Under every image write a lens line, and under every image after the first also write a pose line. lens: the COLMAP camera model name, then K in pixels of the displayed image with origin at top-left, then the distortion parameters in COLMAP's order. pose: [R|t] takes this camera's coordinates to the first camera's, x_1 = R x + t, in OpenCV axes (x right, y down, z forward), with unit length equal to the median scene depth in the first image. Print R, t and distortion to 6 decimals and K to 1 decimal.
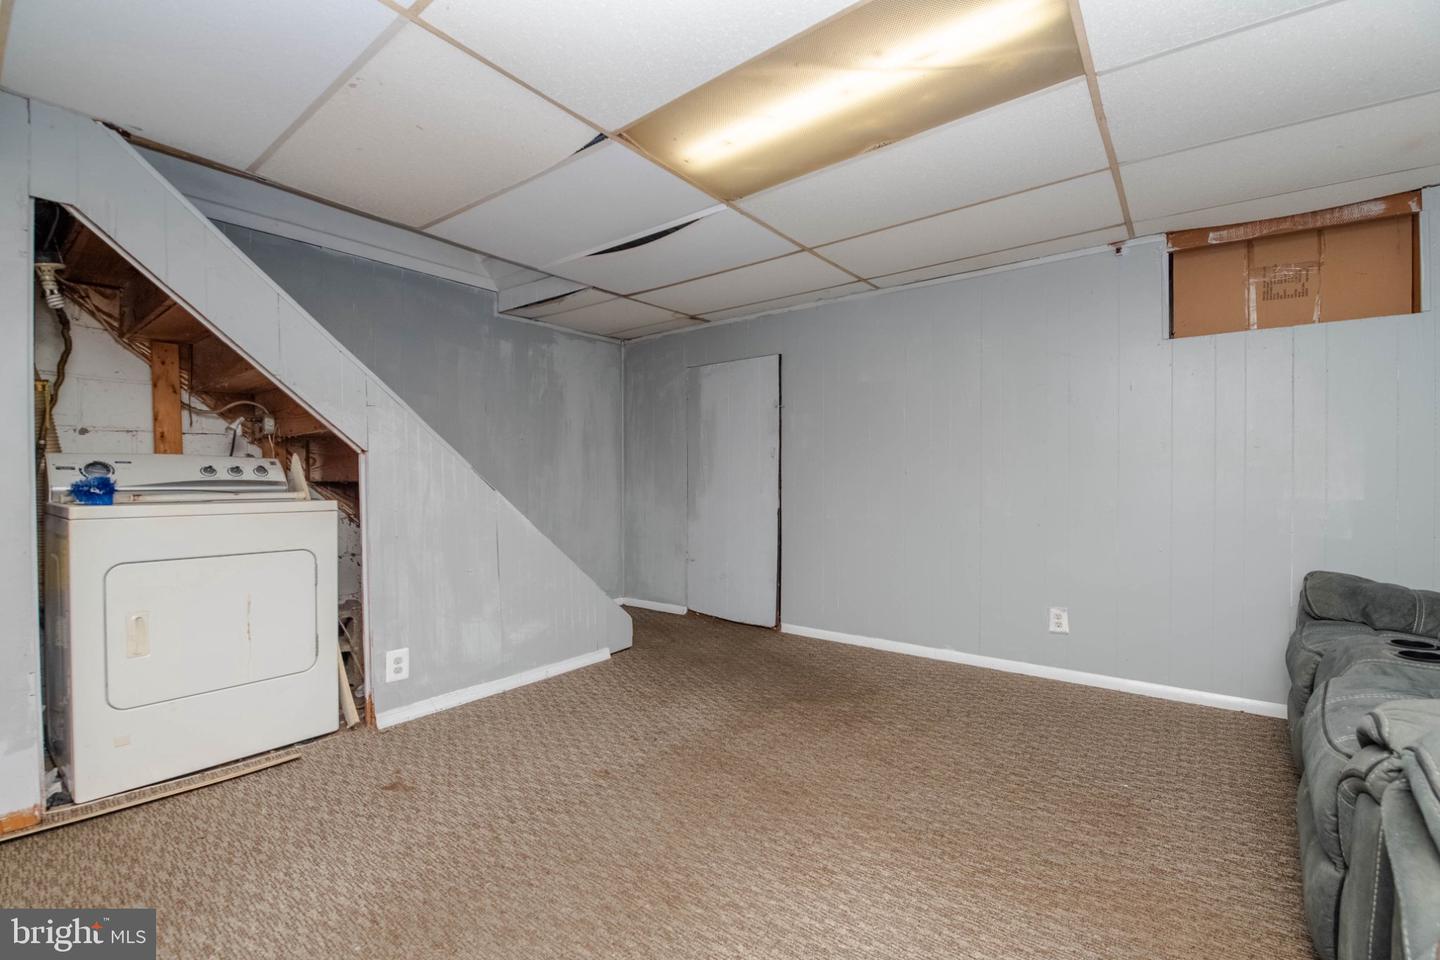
lens RADIAL K [[617.8, 0, 722.2], [0, 617.8, 480.8], [0, 0, 1]] dist [0.006151, -0.004584]
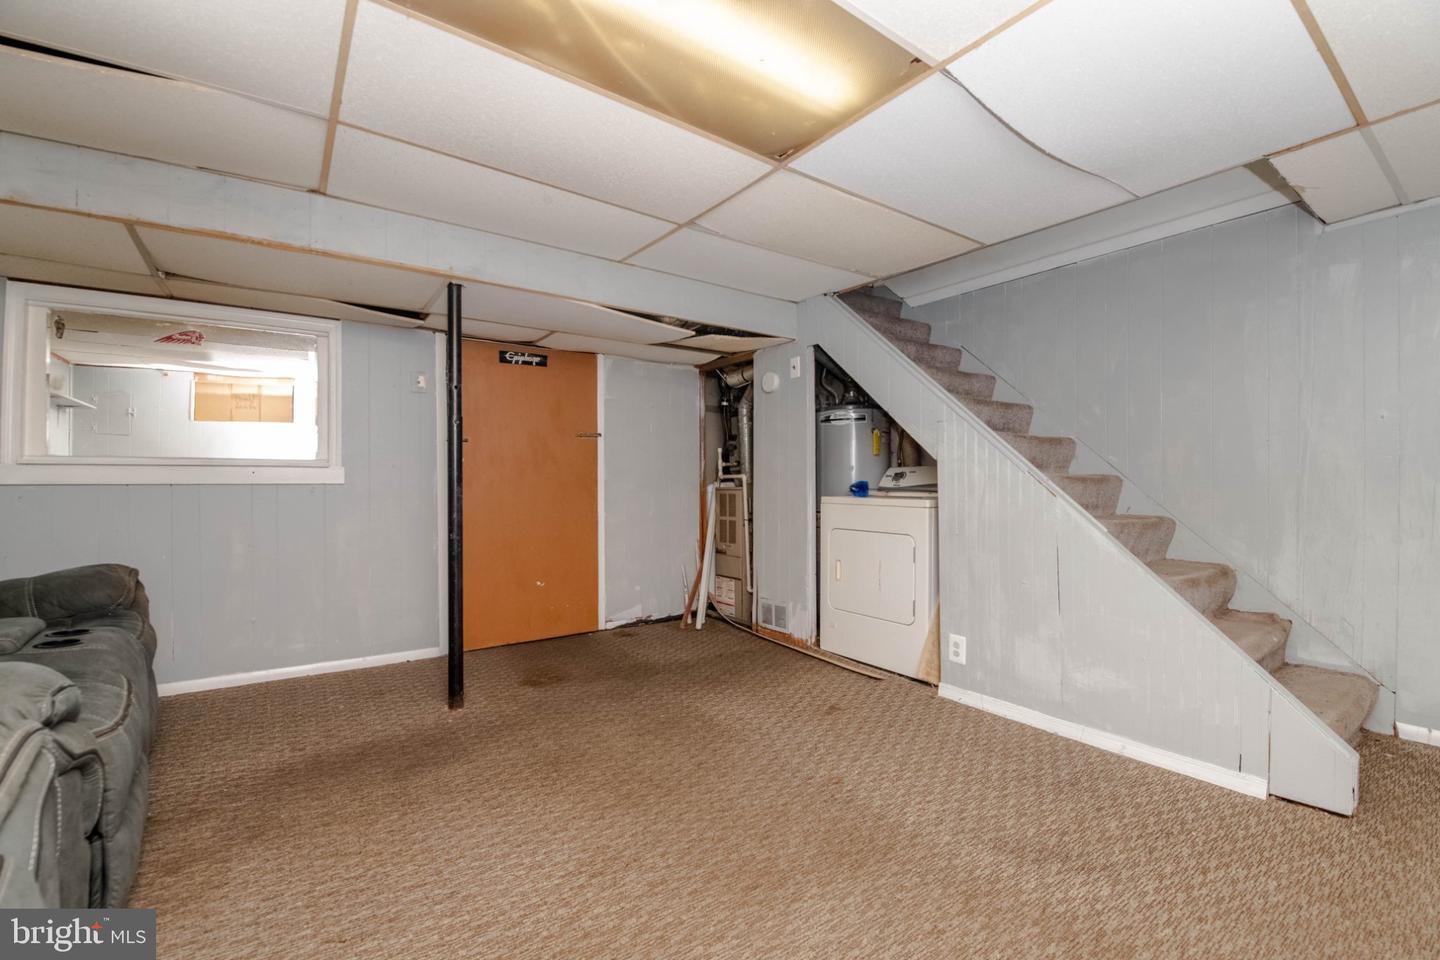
lens RADIAL K [[617.8, 0, 733.2], [0, 617.8, 478.8], [0, 0, 1]] dist [0.006151, -0.004584]
pose [[-0.271422, -0.002420, -0.962457, 0.669084], [-0.002091, 0.999996, -0.001925, -0.007343], [0.962458, 0.001490, -0.271426, 0.920765]]
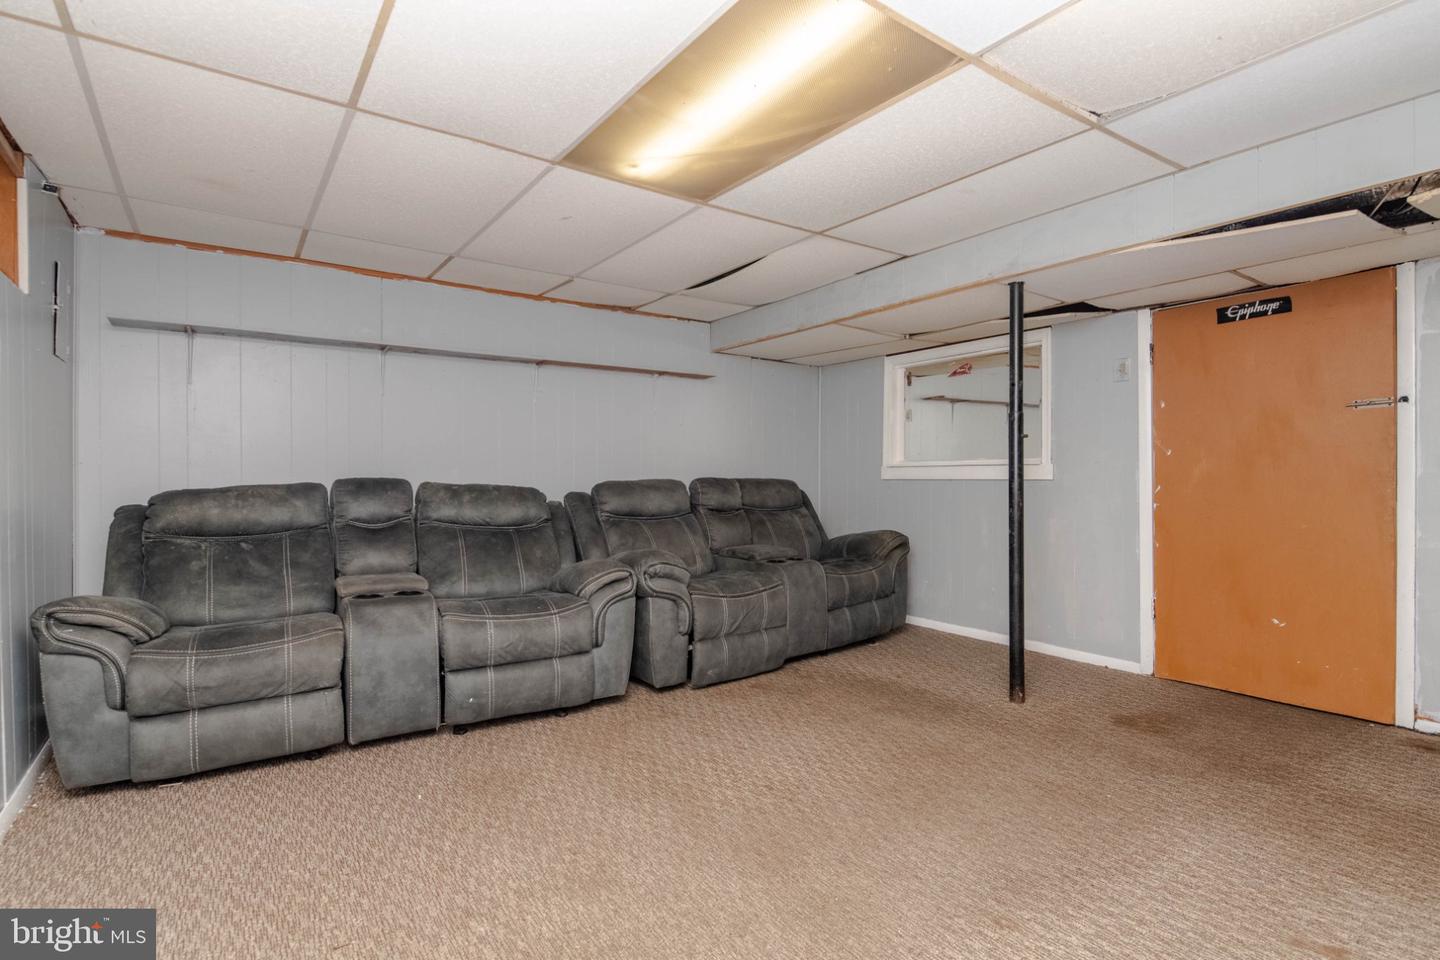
lens RADIAL K [[725.1, 0, 734.0], [0, 725.1, 475.2], [0, 0, 1]] dist [-0.001776, 0.001176]
pose [[-0.961171, 0.002583, 0.275942, -0.107676], [0.002654, 0.999996, -0.000116, -0.008884], [-0.275942, 0.000621, -0.961174, 1.520852]]
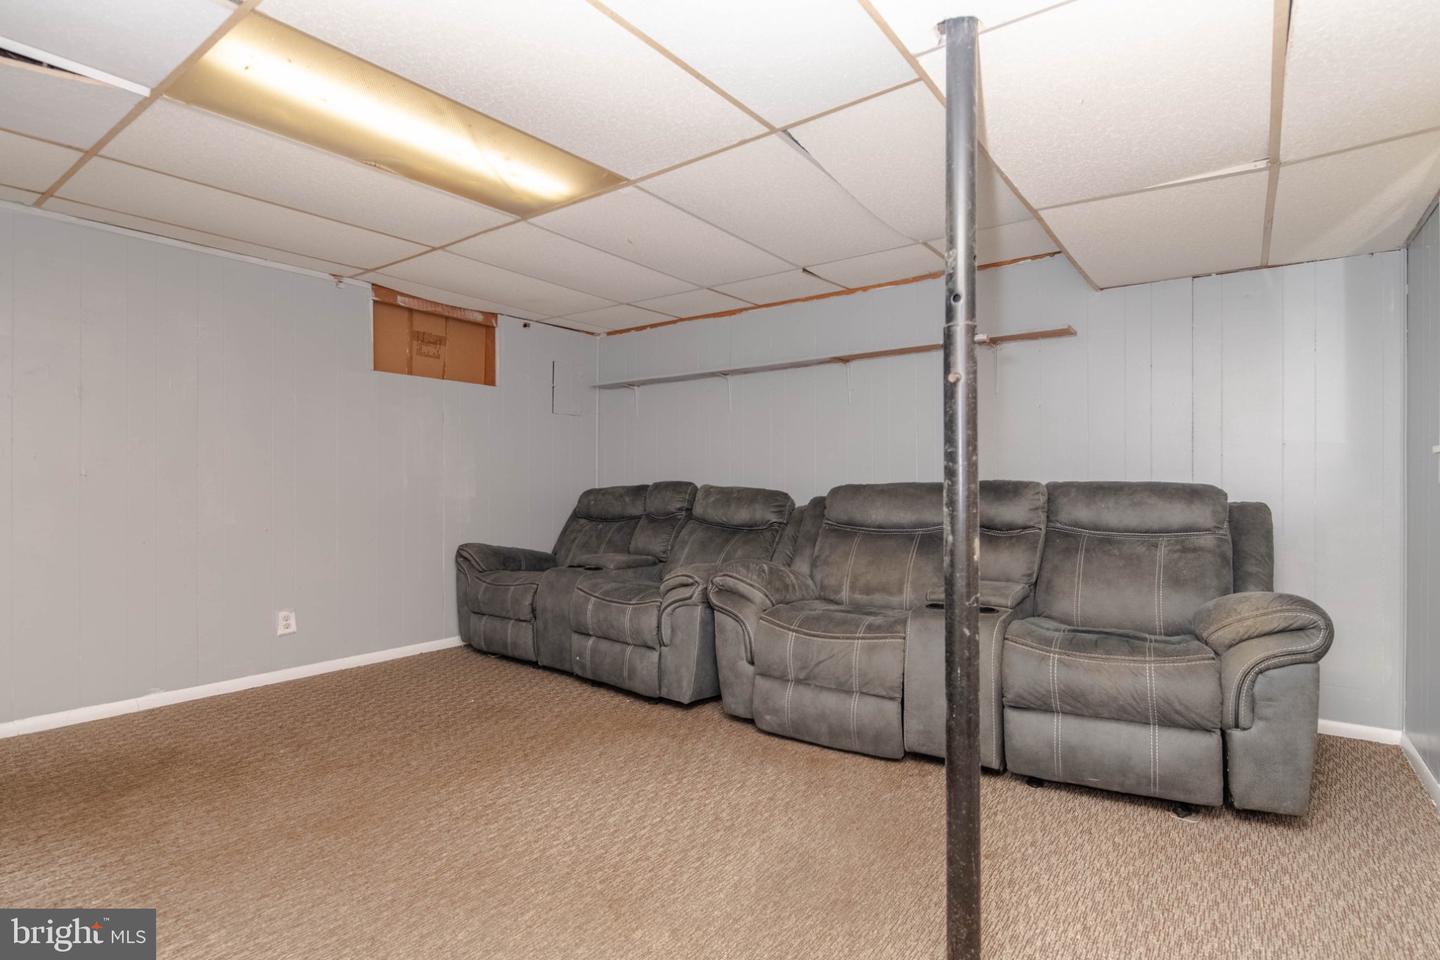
lens RADIAL K [[725.1, 0, 726.5], [0, 725.1, 477.1], [0, 0, 1]] dist [-0.001776, 0.001176]
pose [[-0.009286, 0.009761, 0.999909, -0.782175], [0.003849, 0.999945, -0.009726, 0.000927], [-0.999949, 0.003759, -0.009323, 0.337564]]
